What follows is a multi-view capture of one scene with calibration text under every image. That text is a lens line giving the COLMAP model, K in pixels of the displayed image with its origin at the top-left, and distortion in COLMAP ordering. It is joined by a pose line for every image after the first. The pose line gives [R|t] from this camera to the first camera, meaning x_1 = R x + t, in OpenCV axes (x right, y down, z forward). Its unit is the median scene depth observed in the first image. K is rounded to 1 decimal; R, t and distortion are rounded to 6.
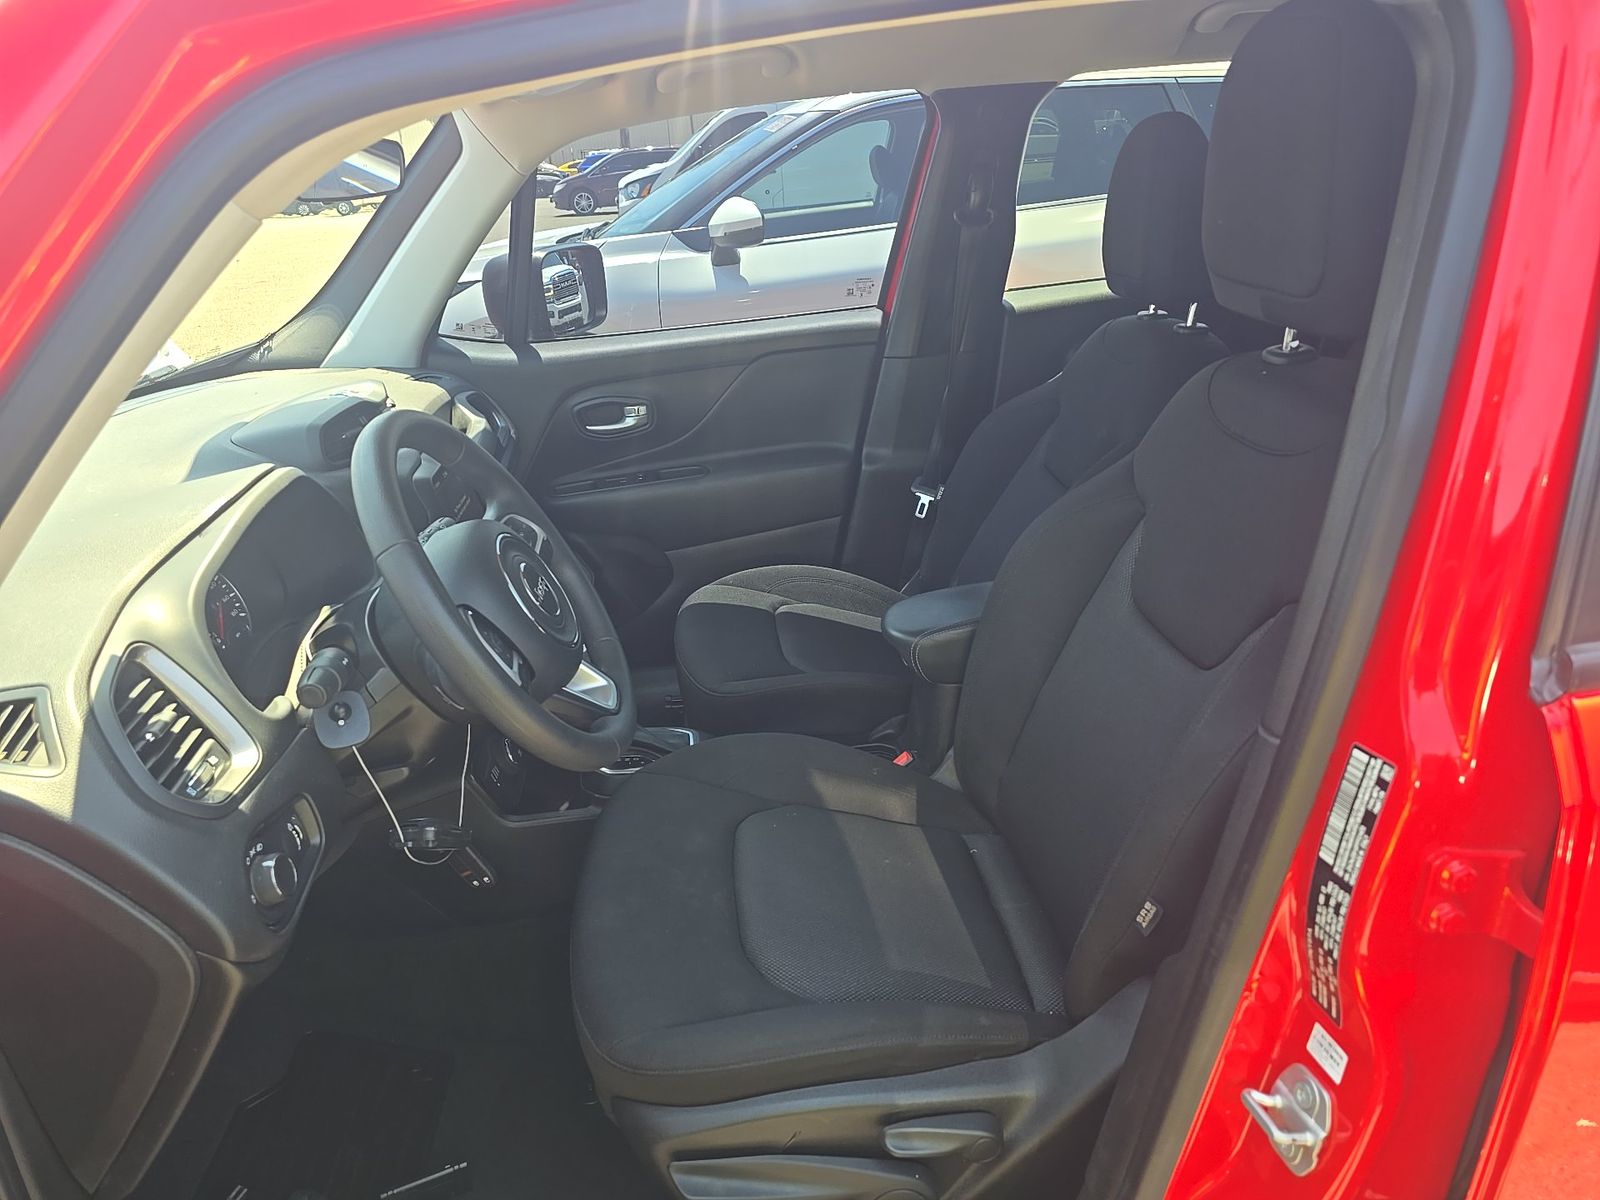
lens RADIAL K [[1099.3, 0, 800.6], [0, 1099.3, 598.9], [0, 0, 1]] dist [0.032654, -0.028225]
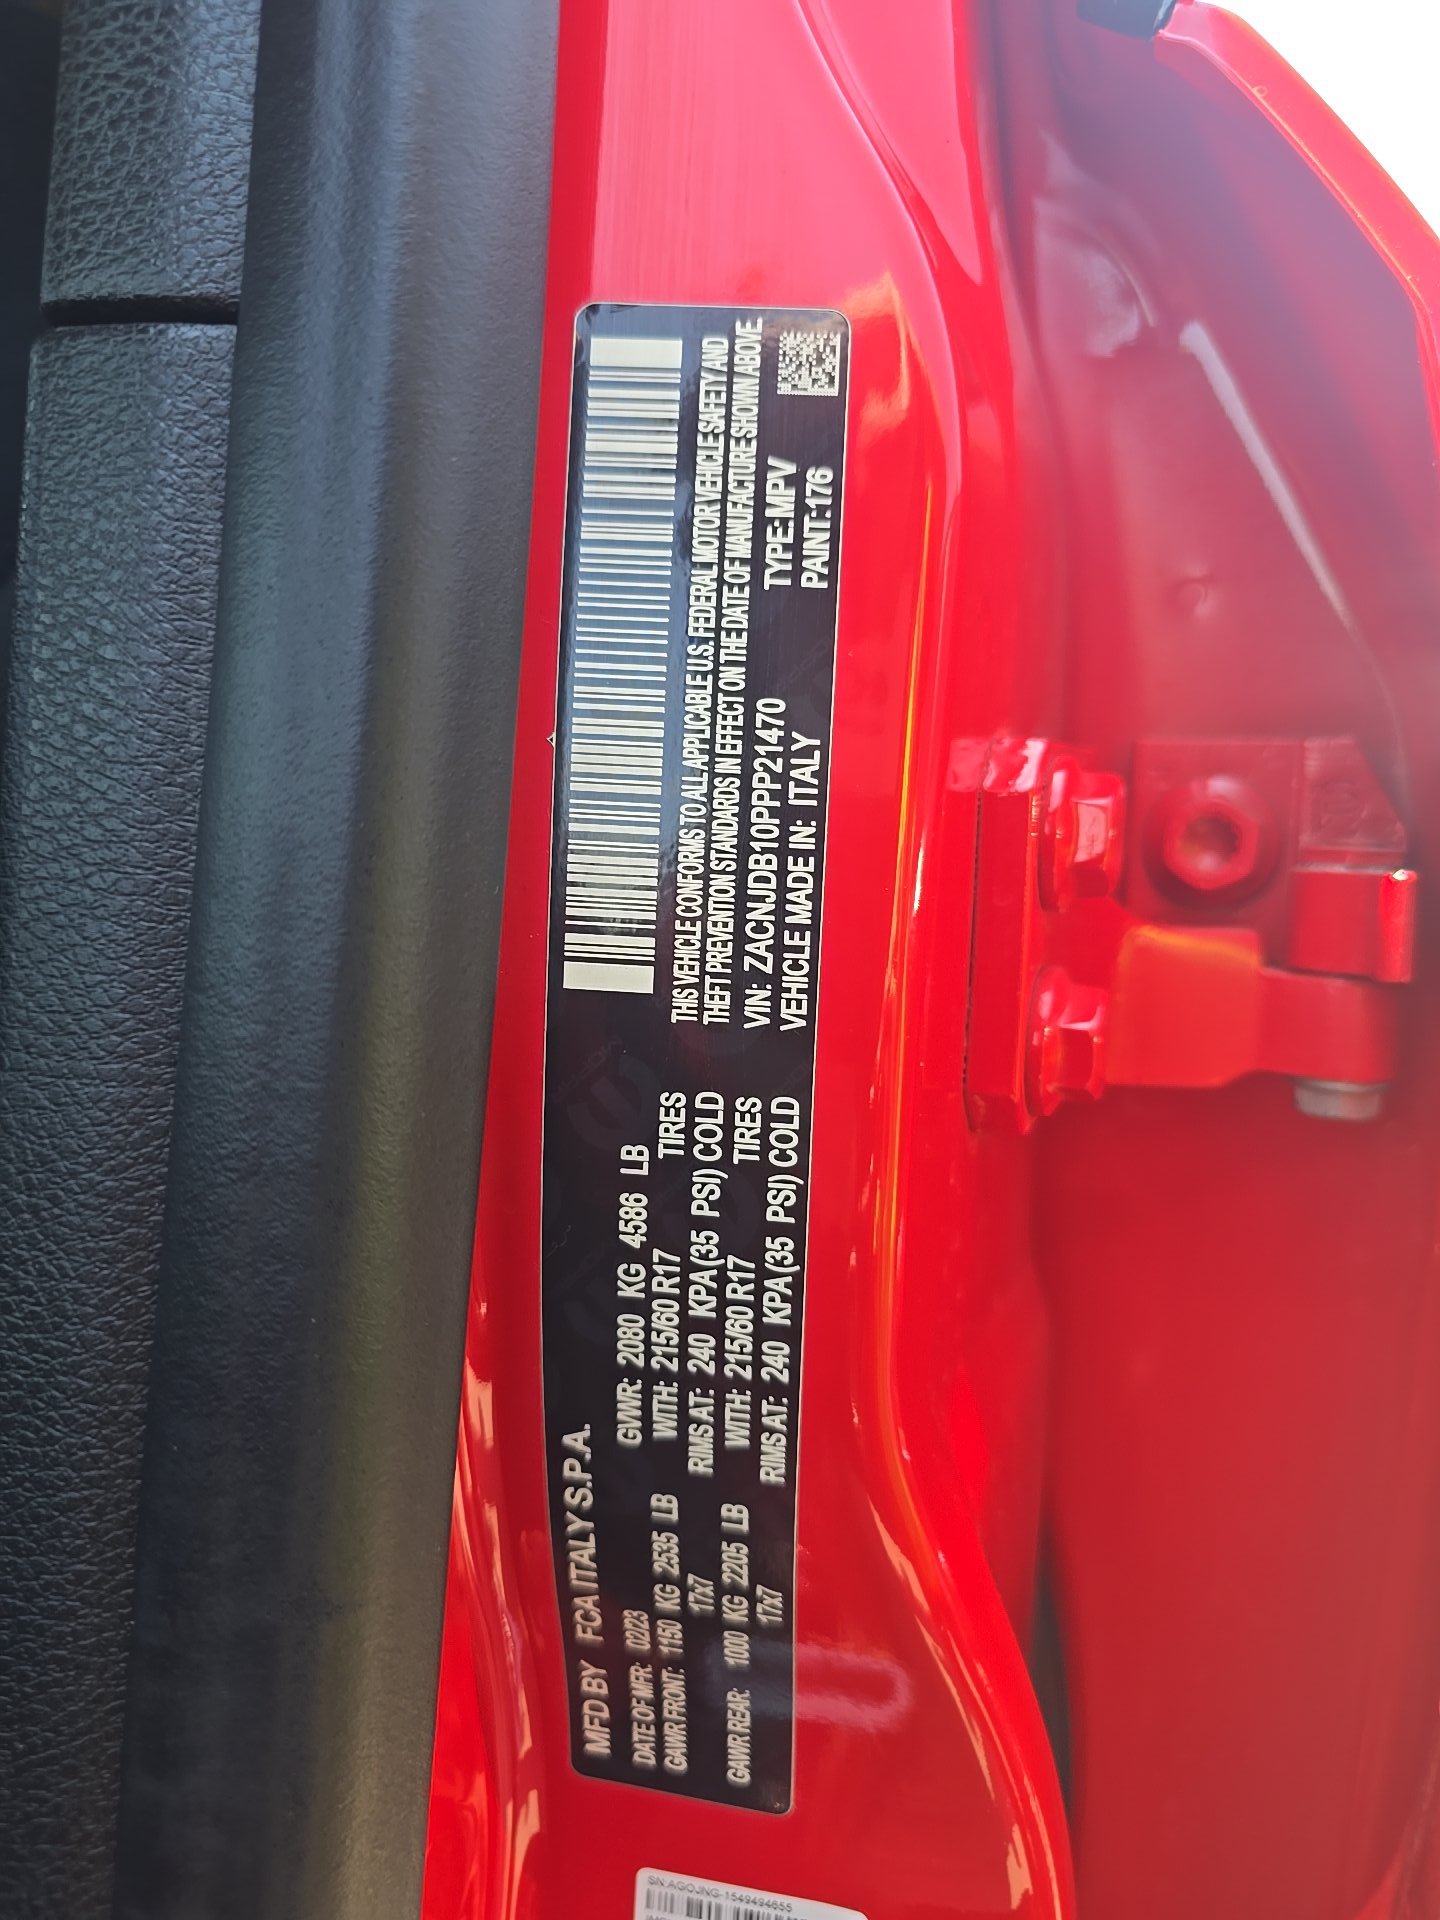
lens RADIAL K [[1319.1, 0, 721.6], [0, 1319.1, 959.3], [0, 0, 1]] dist [0.032654, -0.028225]
pose [[0.442547, -0.136495, 0.886296, 0.297033], [0.299045, 0.954236, -0.002361, 0.243159], [-0.845413, 0.266088, 0.463113, 0.904951]]
